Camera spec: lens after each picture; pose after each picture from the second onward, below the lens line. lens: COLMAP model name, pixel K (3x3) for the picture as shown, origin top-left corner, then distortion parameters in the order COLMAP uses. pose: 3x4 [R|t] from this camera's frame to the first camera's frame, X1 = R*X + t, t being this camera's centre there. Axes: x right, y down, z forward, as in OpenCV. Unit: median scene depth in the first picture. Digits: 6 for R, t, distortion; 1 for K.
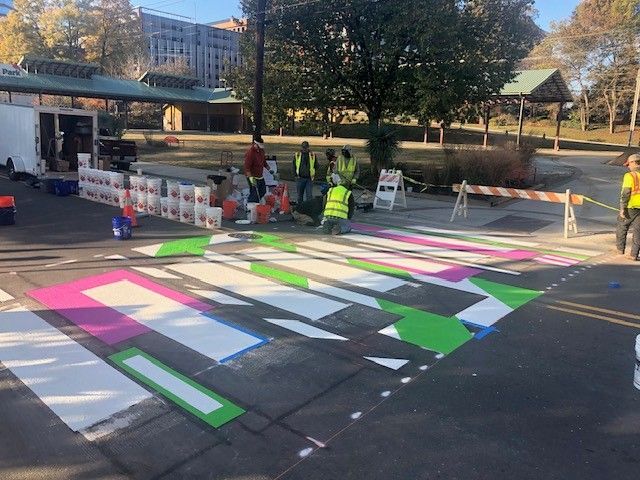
lens RADIAL K [[516.4, 0, 318.5], [0, 516.4, 238.7], [0, 0, 1]] dist [0.018568, -0.002487]
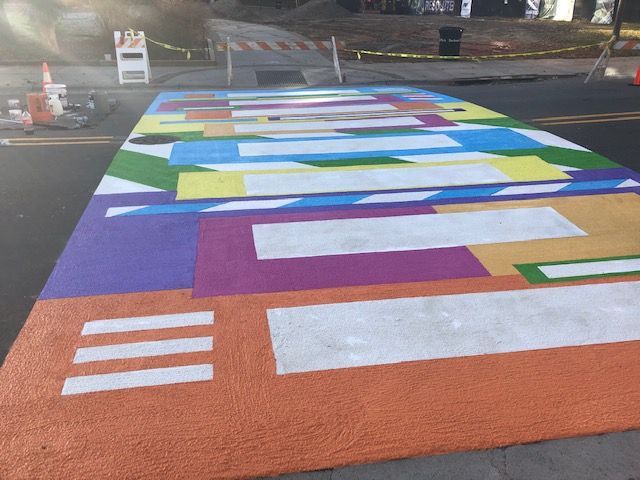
lens RADIAL K [[514.6, 0, 320.2], [0, 514.6, 237.9], [0, 0, 1]] dist [0.013357, -0.002001]
pose [[0.609473, -0.357357, 0.707699, -0.390090], [0.167750, 0.930568, 0.325428, -0.050717], [-0.774856, -0.079623, 0.627103, 0.260560]]
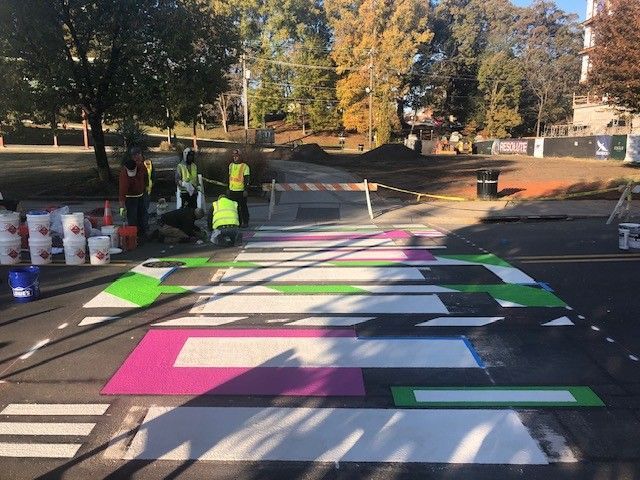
lens RADIAL K [[507.9, 0, 317.1], [0, 507.9, 254.7], [0, 0, 1]] dist [0.020070, -0.003484]
pose [[0.740592, -0.178328, 0.647860, -0.347507], [0.156560, 0.983401, 0.091718, -0.040453], [-0.653462, 0.033503, 0.756217, 0.148282]]
